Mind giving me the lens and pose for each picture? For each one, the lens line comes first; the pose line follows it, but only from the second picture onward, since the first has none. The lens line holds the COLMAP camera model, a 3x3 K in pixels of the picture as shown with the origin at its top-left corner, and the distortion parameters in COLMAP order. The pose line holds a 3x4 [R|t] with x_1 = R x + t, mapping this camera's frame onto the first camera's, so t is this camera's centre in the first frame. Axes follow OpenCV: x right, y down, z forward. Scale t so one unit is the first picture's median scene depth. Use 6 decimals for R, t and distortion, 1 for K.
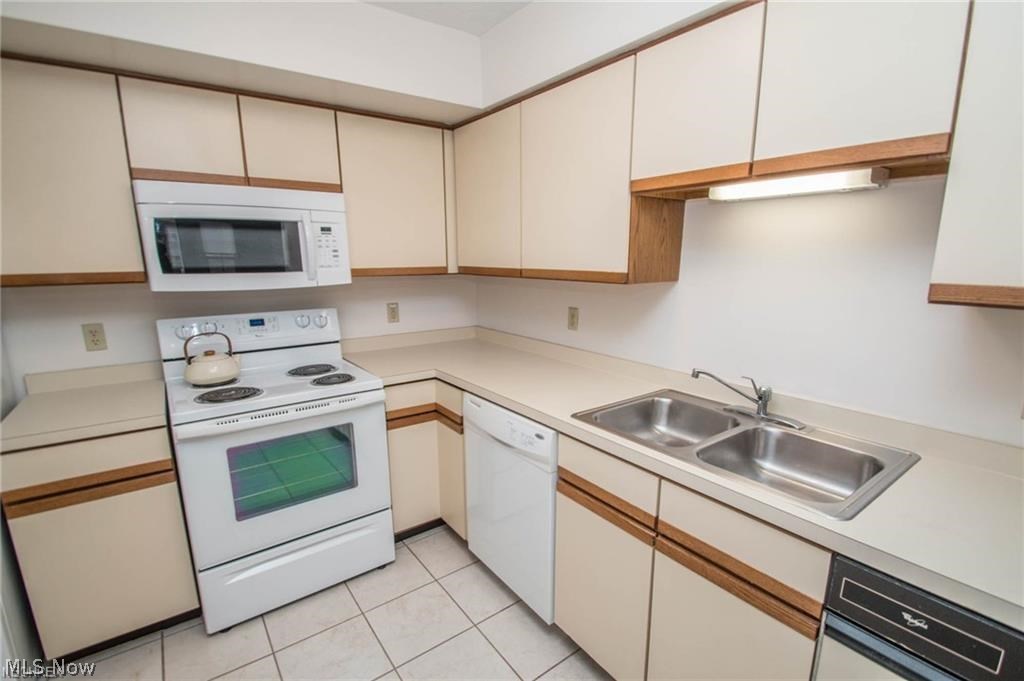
lens RADIAL K [[472.8, 0, 520.1], [0, 472.8, 358.5], [0, 0, 1]] dist [0.004929, -0.010444]
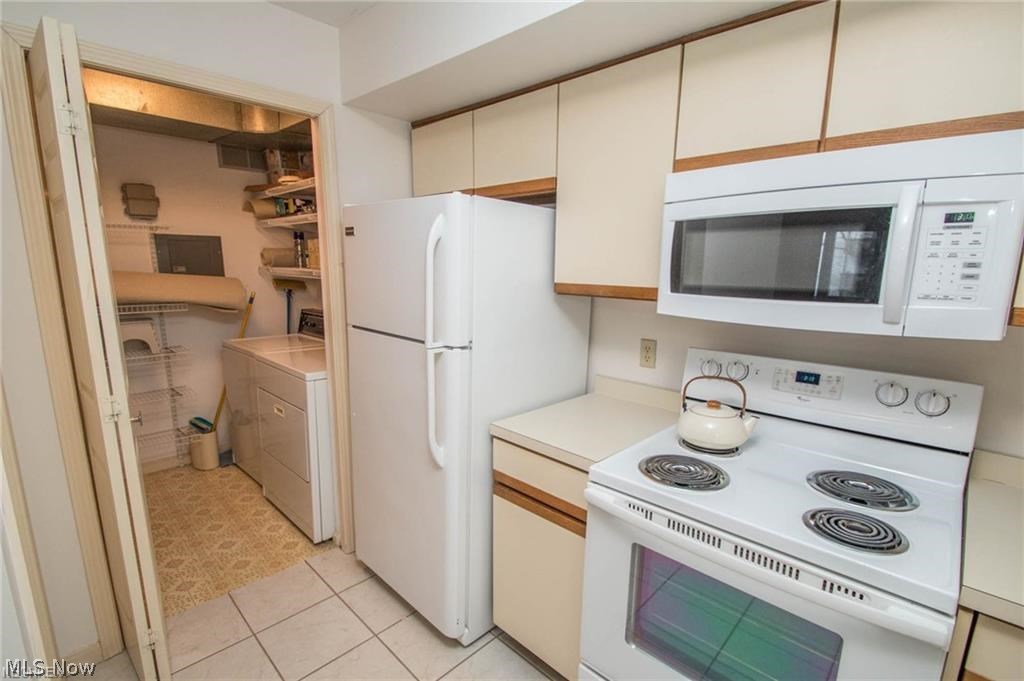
lens RADIAL K [[472.8, 0, 518.9], [0, 472.8, 357.8], [0, 0, 1]] dist [0.004929, -0.010444]
pose [[0.160373, 0.191607, -0.968280, -0.017668], [-0.226472, 0.961951, 0.152845, -0.125405], [0.960724, 0.194776, 0.197665, 0.568707]]
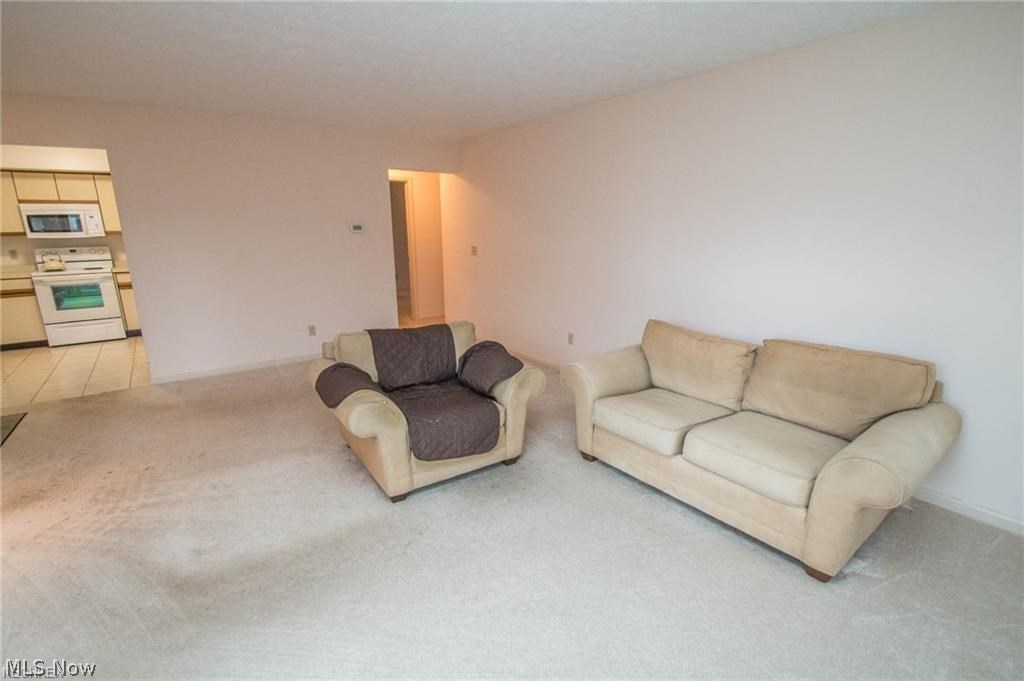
lens RADIAL K [[472.8, 0, 503.6], [0, 472.8, 356.5], [0, 0, 1]] dist [0.004929, -0.010444]
pose [[0.999838, 0.000048, -0.017977, 2.255919], [0.000887, 0.998646, 0.052017, 0.447465], [0.017955, -0.052025, 0.998484, -1.944897]]
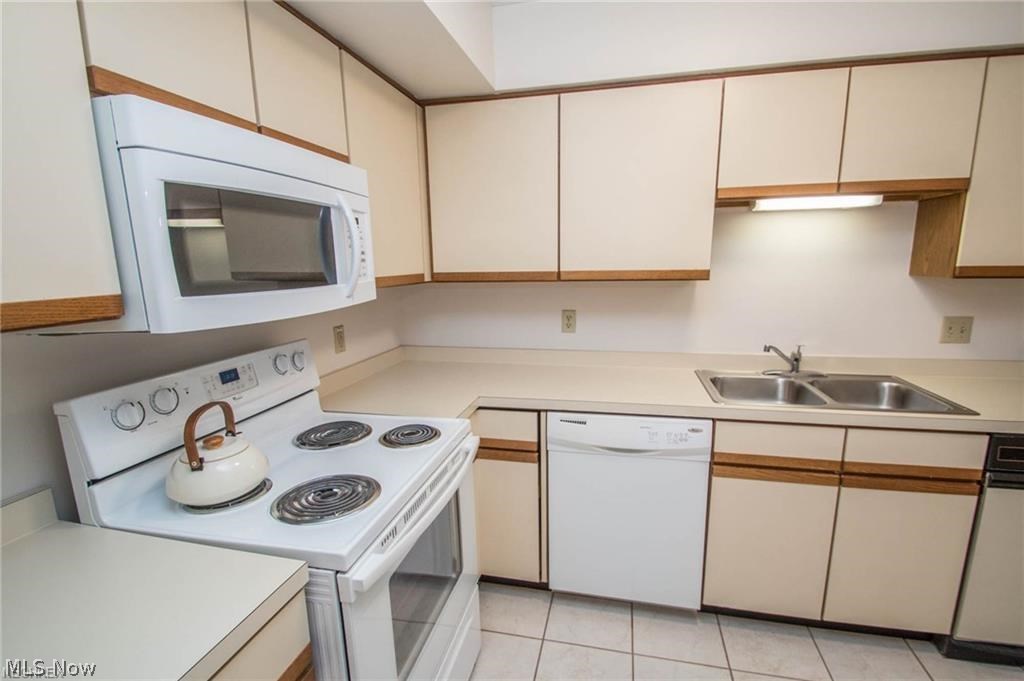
lens RADIAL K [[472.8, 0, 517.5], [0, 472.8, 356.4], [0, 0, 1]] dist [0.004929, -0.010444]
pose [[0.760651, -0.140712, 0.633728, -0.736176], [0.155317, 0.987320, 0.032799, -0.072433], [-0.630307, 0.073480, 0.772861, 0.368410]]
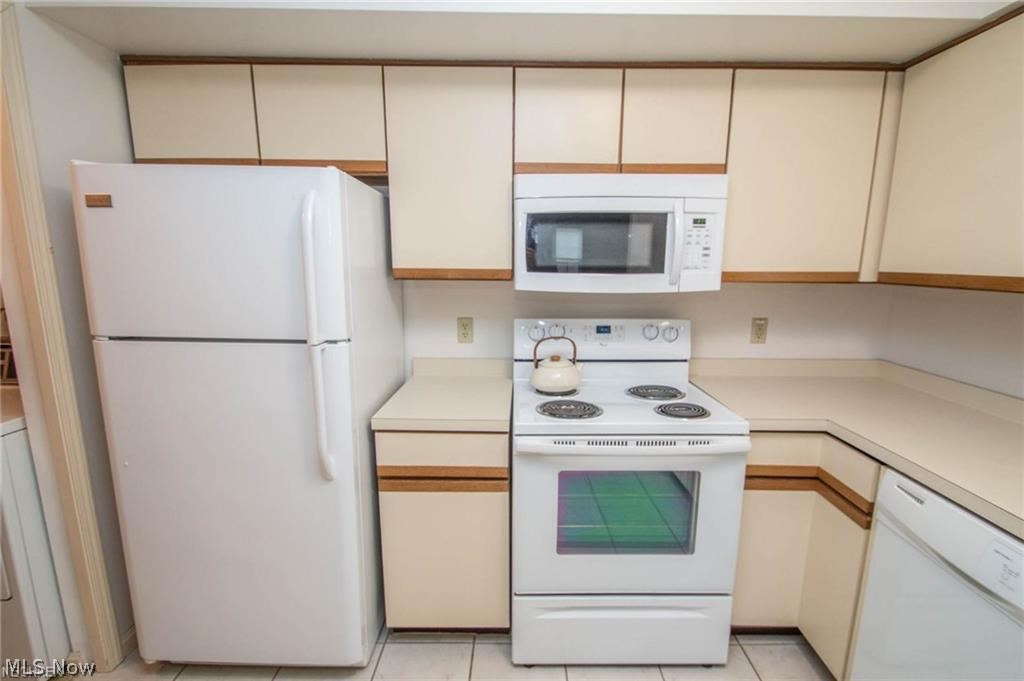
lens RADIAL K [[490.0, 0, 518.2], [0, 490.0, 359.0], [0, 0, 1]] dist [-0.000087, -0.007680]
pose [[0.798892, 0.124027, -0.588548, -0.150237], [-0.135837, 0.990432, 0.024332, -0.024196], [0.585935, 0.060508, 0.808096, 0.182107]]
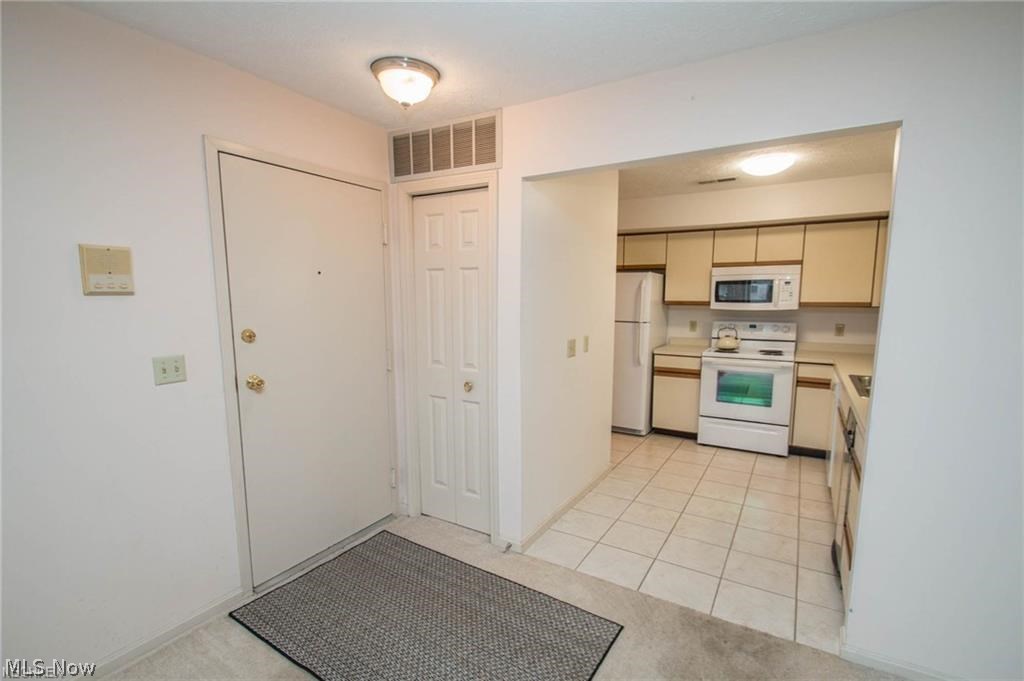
lens RADIAL K [[472.8, 0, 517.4], [0, 472.8, 358.4], [0, 0, 1]] dist [0.004929, -0.010444]
pose [[0.377592, 0.125971, -0.917364, 1.137922], [-0.196552, 0.979031, 0.053538, 0.178536], [0.904871, 0.160094, 0.394434, -0.865965]]
